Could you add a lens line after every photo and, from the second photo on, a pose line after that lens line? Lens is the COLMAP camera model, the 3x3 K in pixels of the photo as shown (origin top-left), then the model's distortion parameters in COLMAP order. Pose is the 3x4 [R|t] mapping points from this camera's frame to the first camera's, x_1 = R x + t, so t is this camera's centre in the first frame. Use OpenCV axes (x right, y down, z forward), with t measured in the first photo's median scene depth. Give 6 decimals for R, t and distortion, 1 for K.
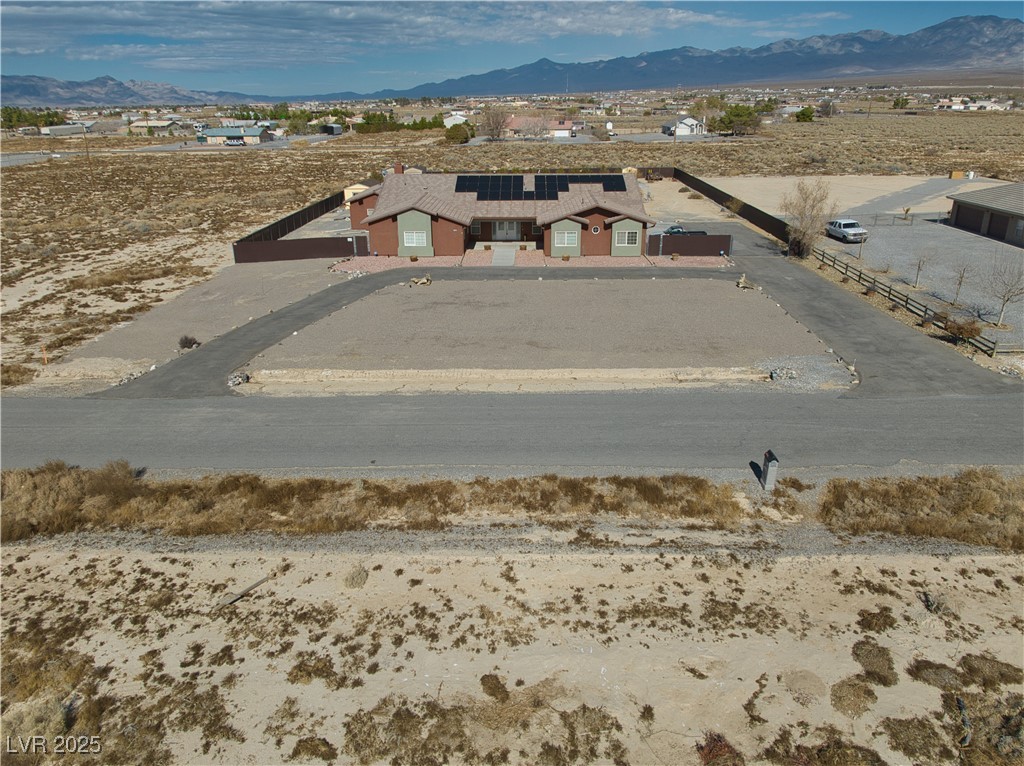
lens RADIAL K [[724.4, 0, 515.1], [0, 724.4, 383.4], [0, 0, 1]] dist [0.021150, -0.048588]
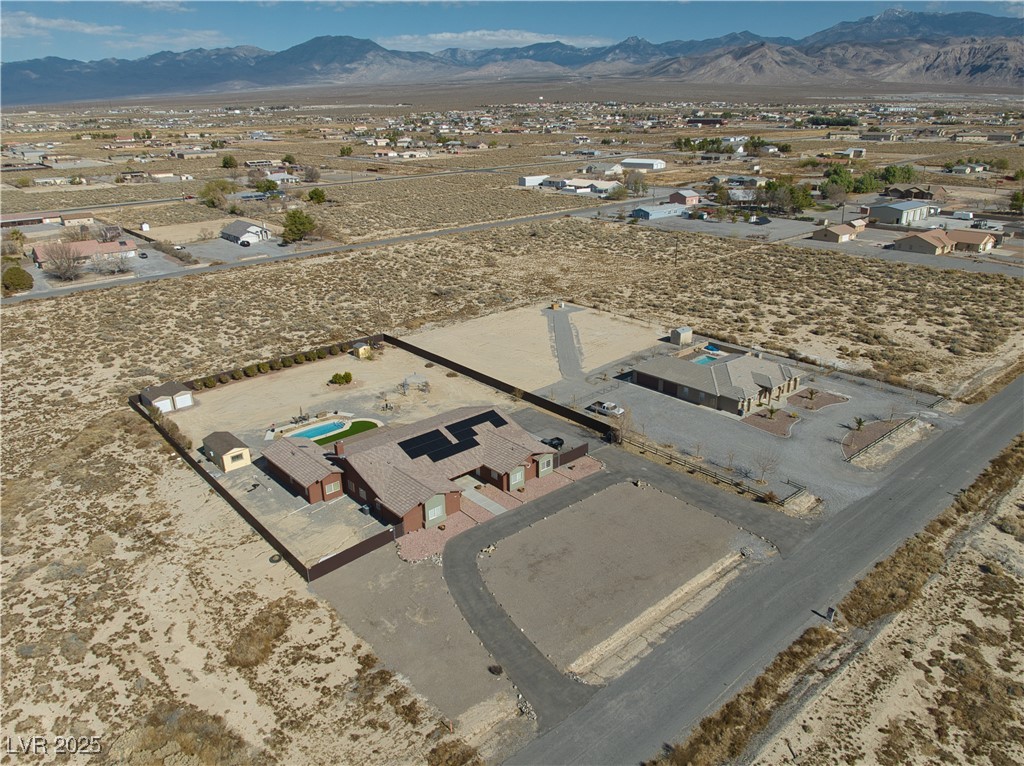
lens RADIAL K [[724.4, 0, 515.1], [0, 724.4, 383.4], [0, 0, 1]] dist [0.021150, -0.048588]
pose [[0.737436, -0.242485, 0.630388, -0.837936], [0.252633, 0.964611, 0.075513, -0.504221], [-0.626390, 0.103571, 0.772599, -0.186416]]
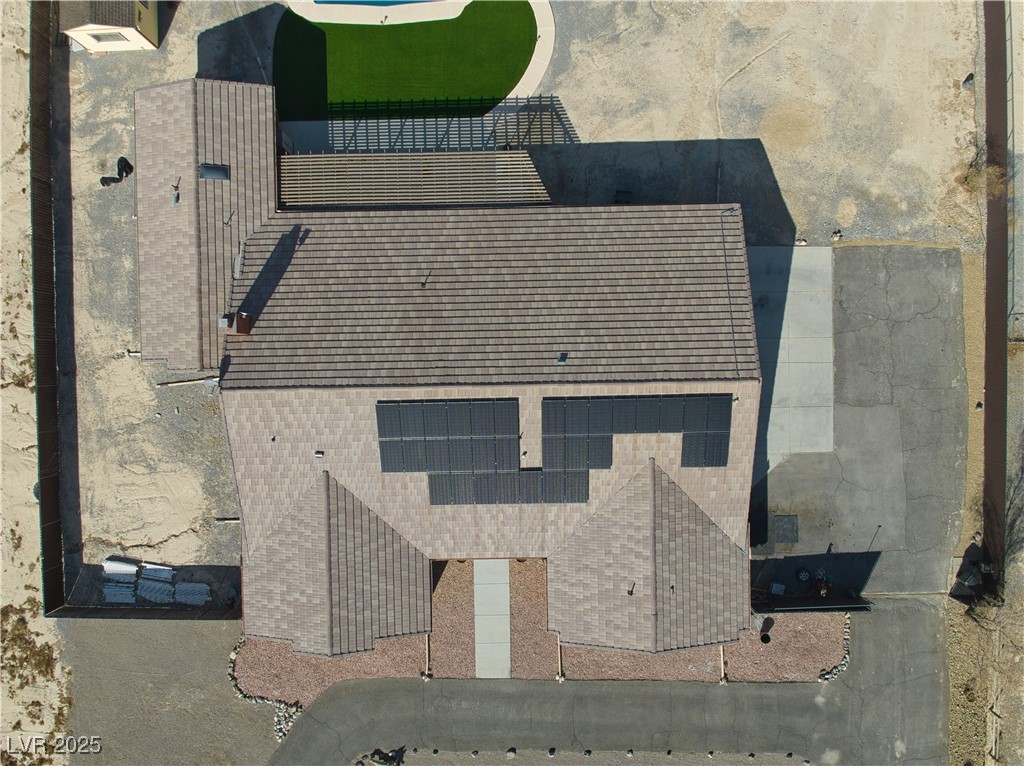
lens RADIAL K [[724.4, 0, 515.1], [0, 724.4, 383.4], [0, 0, 1]] dist [0.021150, -0.048588]
pose [[0.999333, -0.035614, -0.008049, 0.016012], [0.019703, 0.340408, 0.940071, -0.836557], [-0.030740, -0.939603, 0.340883, 0.984303]]
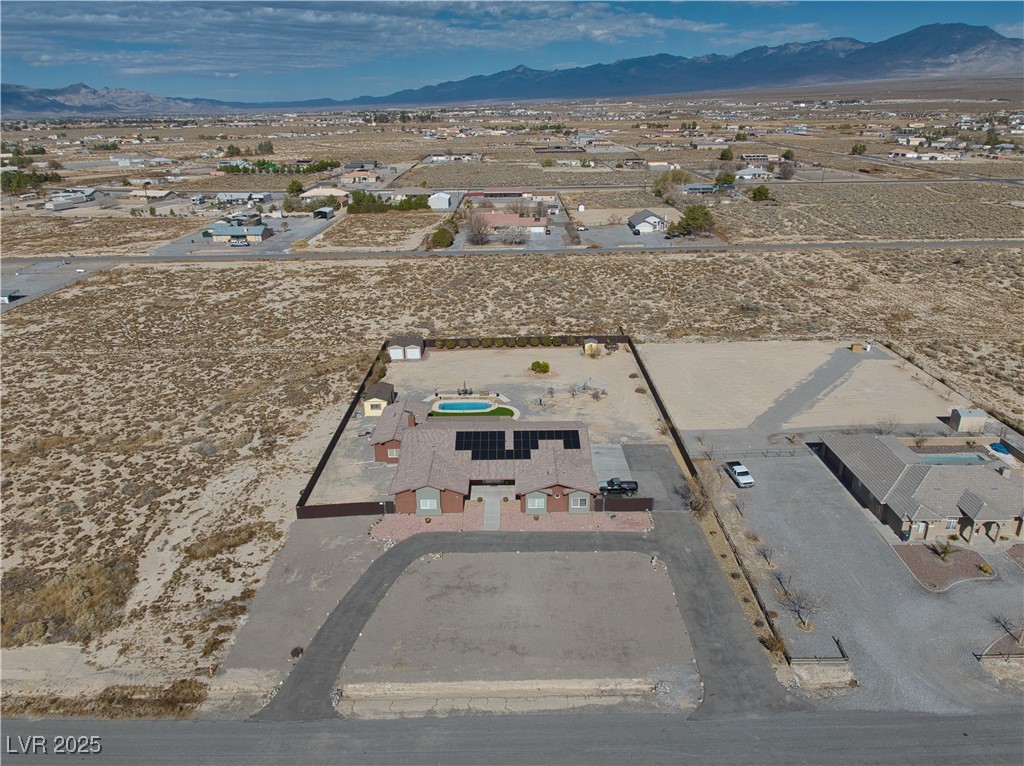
lens RADIAL K [[724.4, 0, 515.1], [0, 724.4, 383.4], [0, 0, 1]] dist [0.021150, -0.048588]
pose [[0.999597, -0.010163, 0.026492, -0.005713], [0.010373, 0.999916, -0.007804, -0.420698], [-0.026410, 0.008075, 0.999619, -0.404430]]
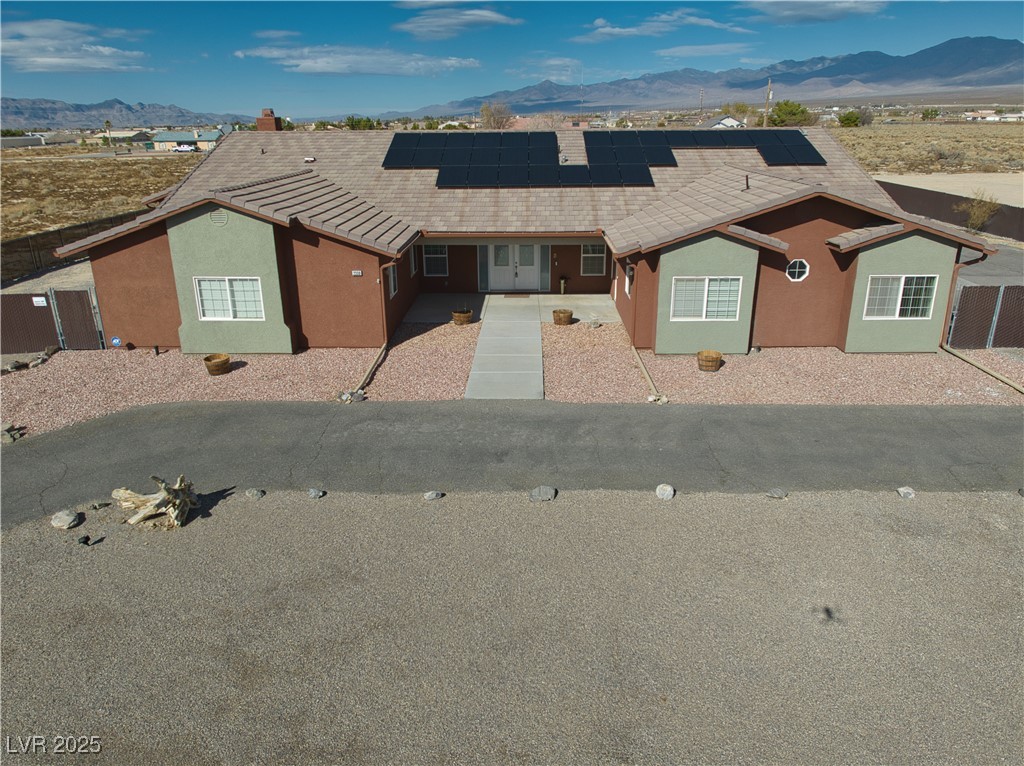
lens RADIAL K [[724.4, 0, 515.1], [0, 724.4, 383.4], [0, 0, 1]] dist [0.021150, -0.048588]
pose [[0.999986, -0.001594, -0.005127, -0.011186], [0.001461, 0.999665, -0.025856, -0.154642], [0.005167, 0.025848, 0.999653, 0.684746]]
